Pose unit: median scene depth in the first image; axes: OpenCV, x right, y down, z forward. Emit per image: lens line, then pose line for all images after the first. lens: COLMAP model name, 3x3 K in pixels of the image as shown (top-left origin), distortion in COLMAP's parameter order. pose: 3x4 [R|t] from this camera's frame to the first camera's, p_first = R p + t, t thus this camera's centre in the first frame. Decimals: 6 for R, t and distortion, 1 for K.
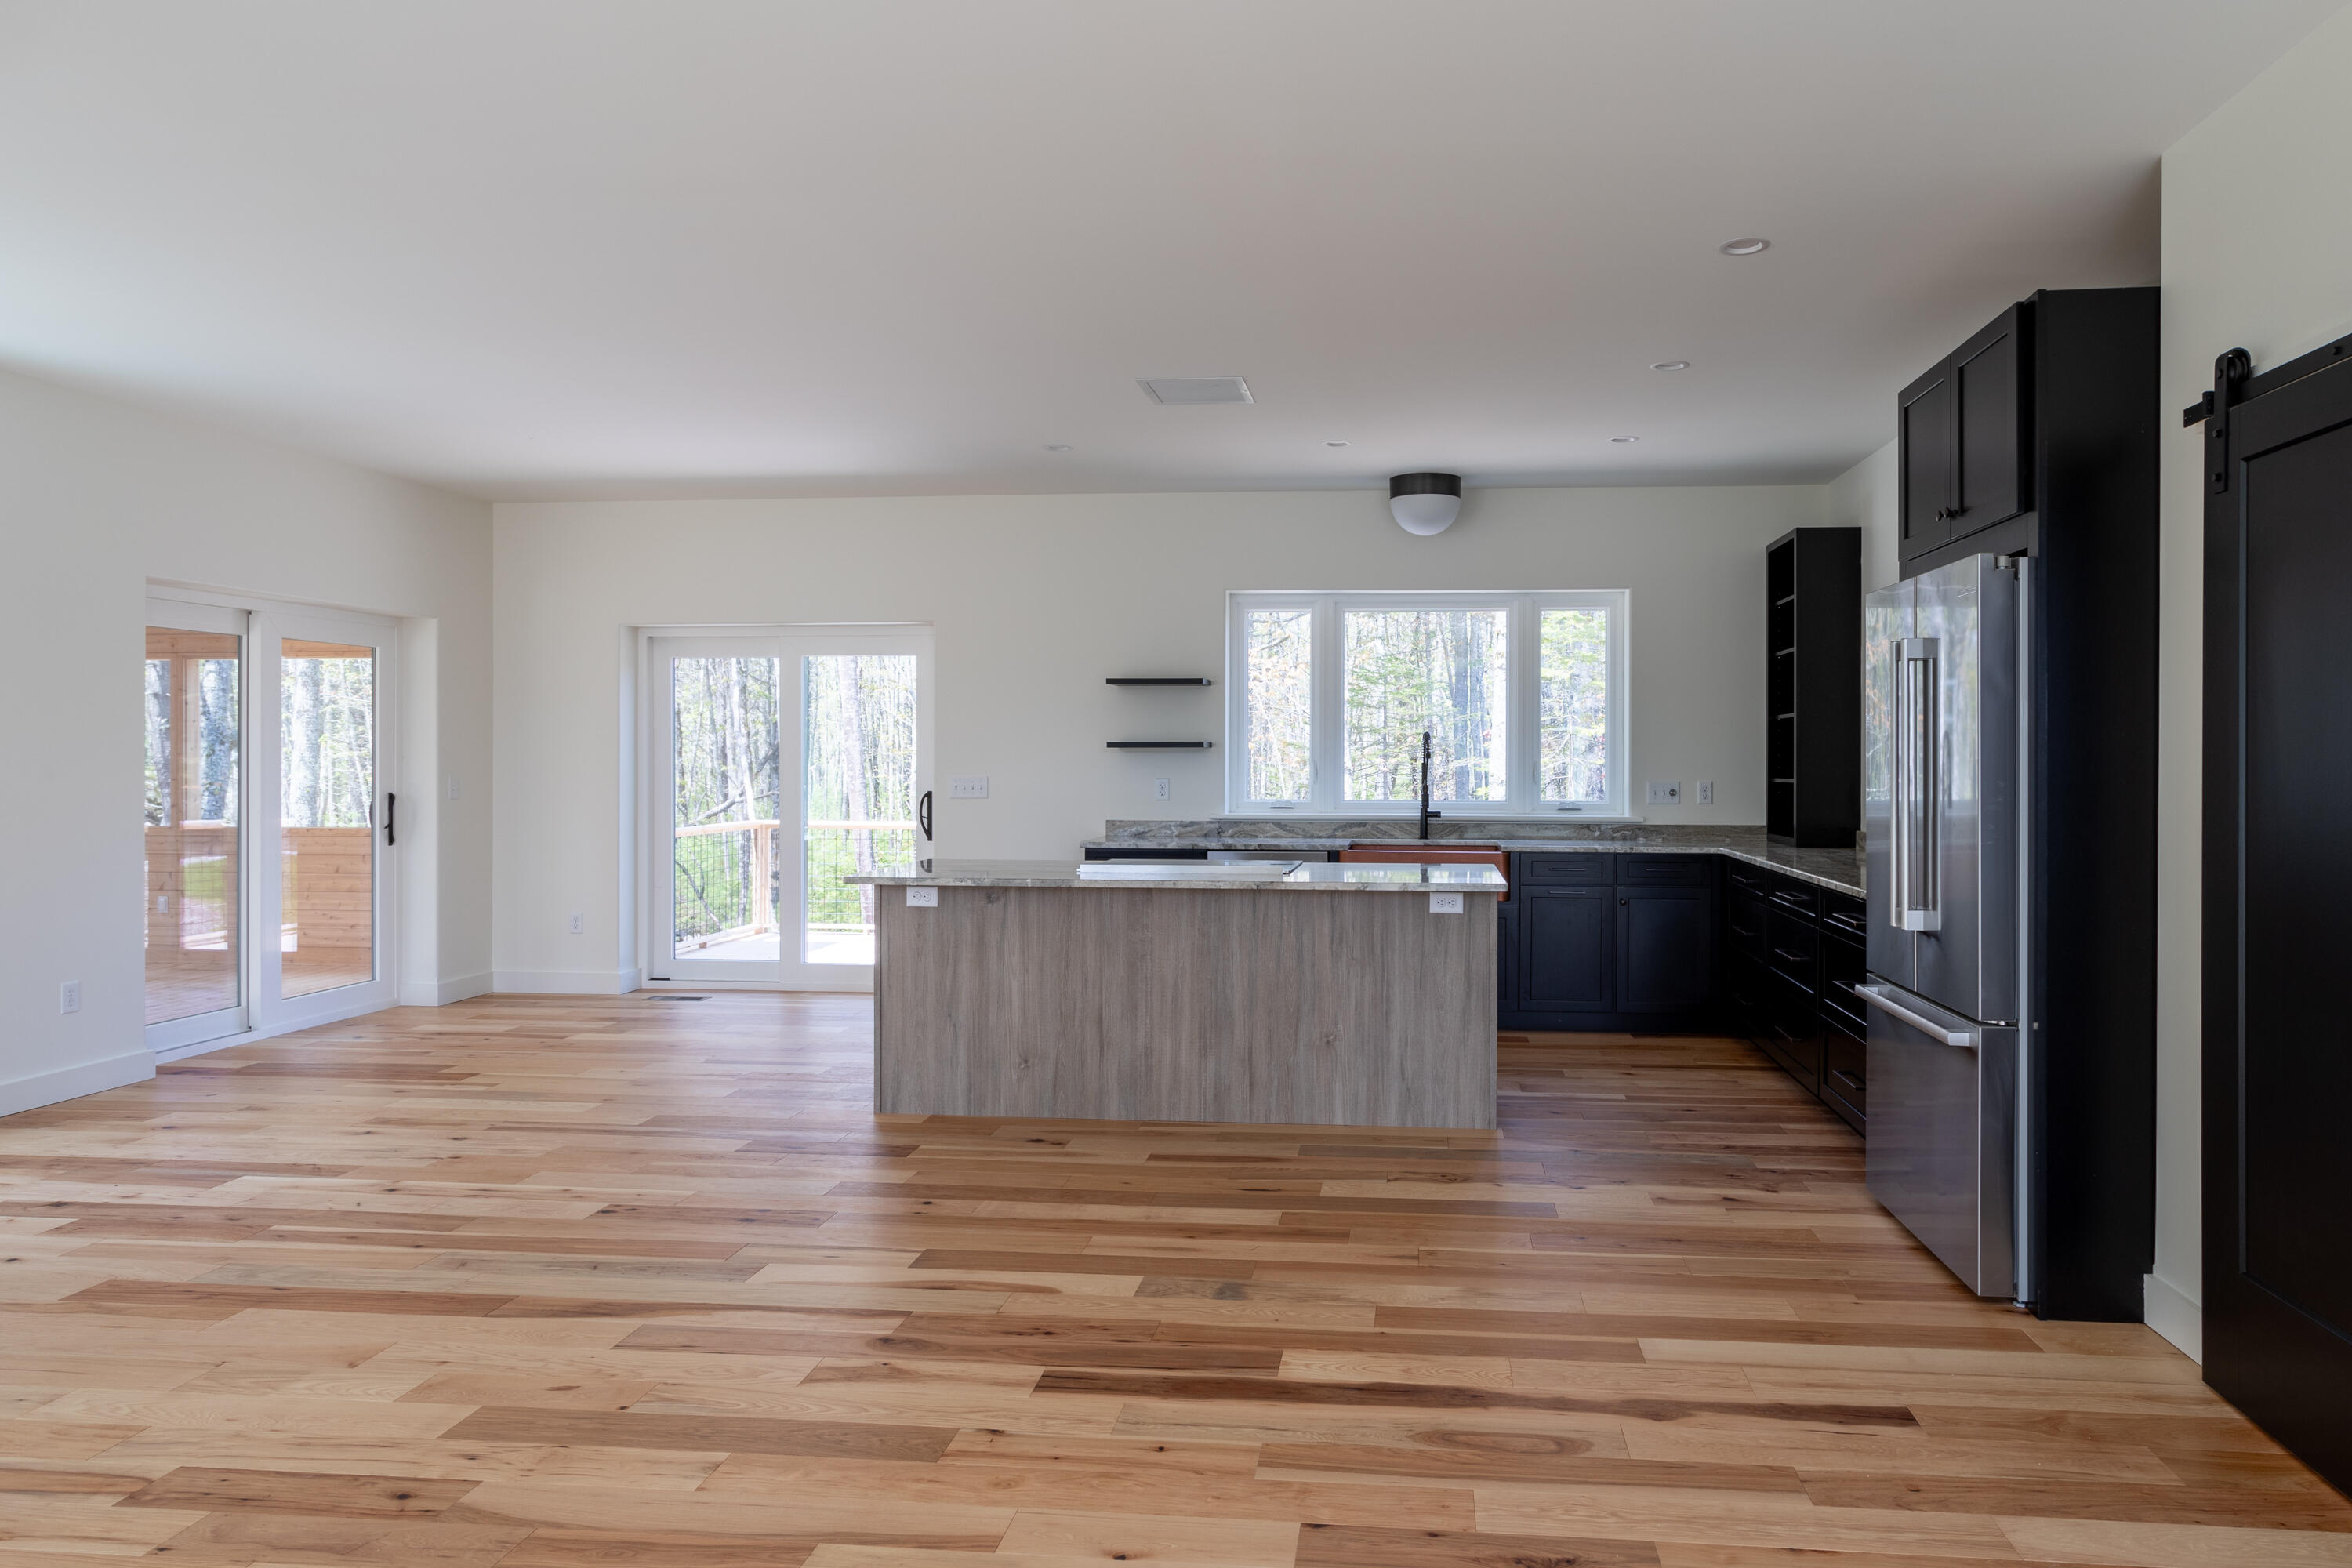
lens RADIAL K [[1493.0, 0, 1259.8], [0, 1493.0, 757.5], [0, 0, 1]] dist [-0.000892, 0.004287]
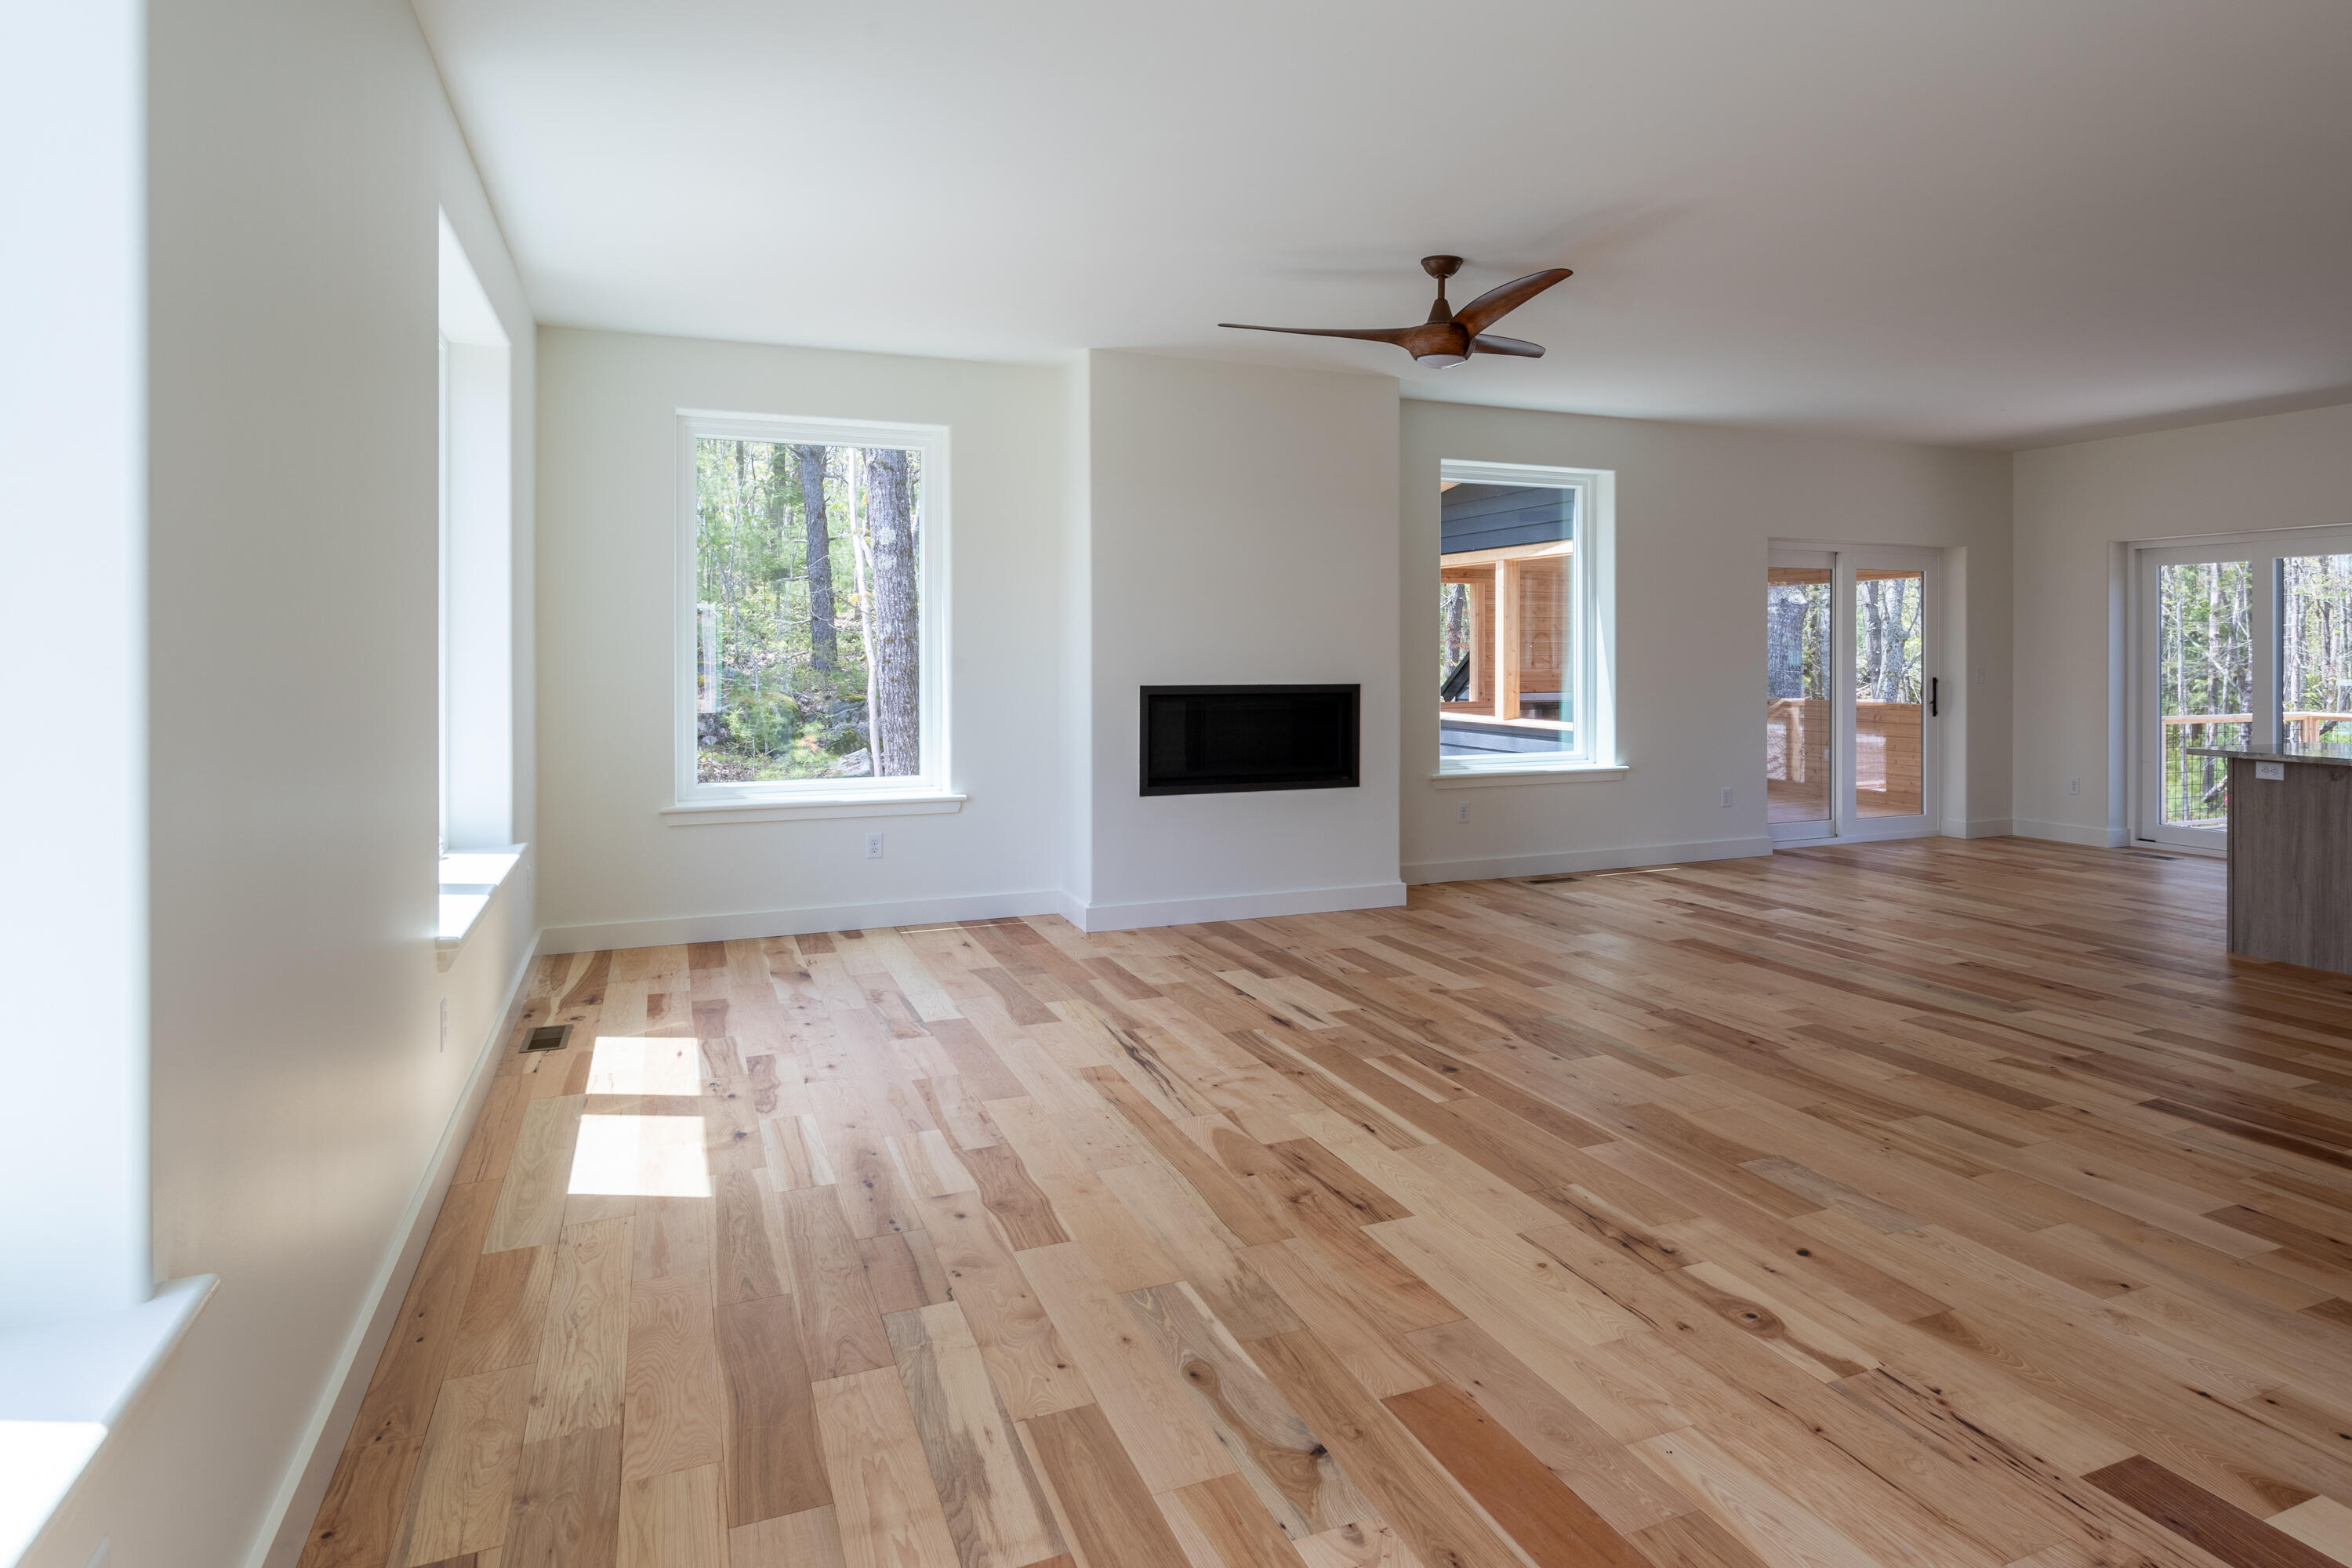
lens RADIAL K [[1447.3, 0, 1347.3], [0, 1447.3, 655.2], [0, 0, 1]] dist [-0.005901, -0.000620]
pose [[0.521219, 0.000681, -0.853423, 0.299026], [0.000716, 0.999999, 0.001235, 0.001479], [0.853423, -0.001255, 0.521218, -0.161203]]
